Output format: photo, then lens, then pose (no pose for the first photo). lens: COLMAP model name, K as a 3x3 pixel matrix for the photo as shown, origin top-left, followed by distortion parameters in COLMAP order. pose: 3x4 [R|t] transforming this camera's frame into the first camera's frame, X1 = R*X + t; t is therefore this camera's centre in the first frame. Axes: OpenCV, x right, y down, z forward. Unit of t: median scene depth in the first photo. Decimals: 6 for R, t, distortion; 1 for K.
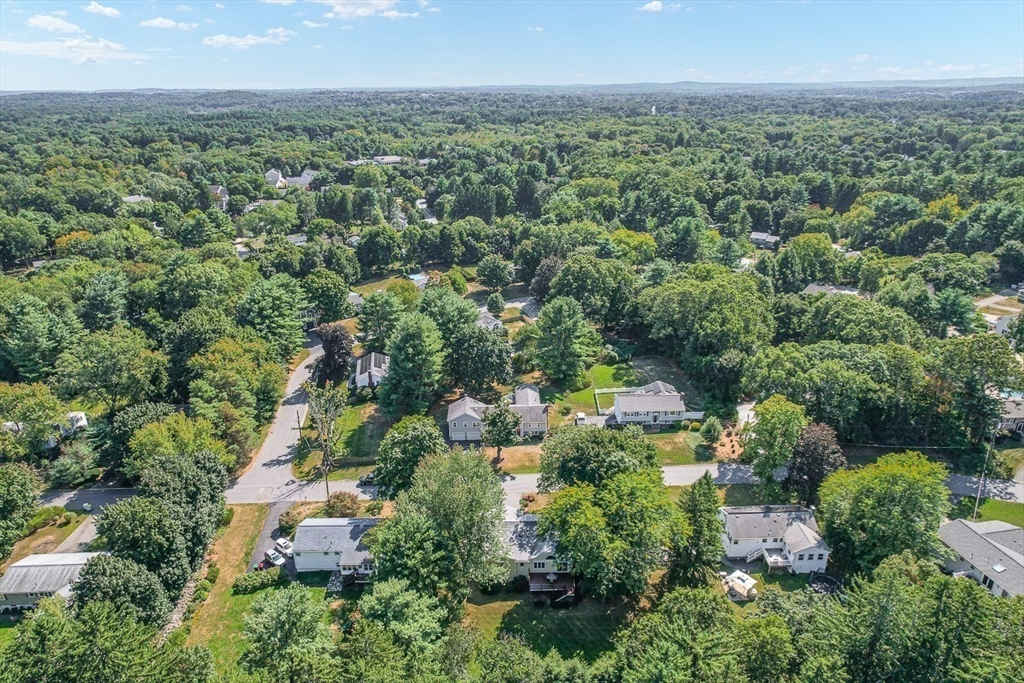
lens RADIAL K [[661.9, 0, 512.0], [0, 661.9, 341.5], [0, 0, 1]] dist [-0.064098, 0.087823]
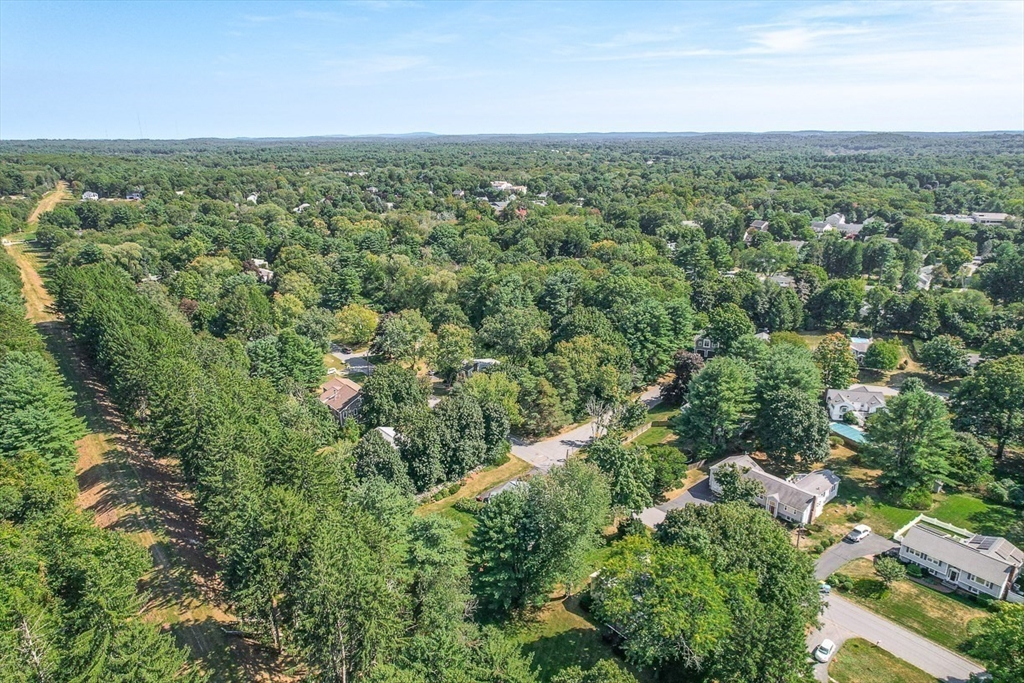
lens RADIAL K [[661.9, 0, 512.0], [0, 661.9, 341.5], [0, 0, 1]] dist [-0.064098, 0.087823]
pose [[0.623440, 0.247472, -0.741674, 0.340883], [-0.289700, 0.954185, 0.074863, -0.040109], [0.726221, 0.168190, 0.666569, 0.090554]]
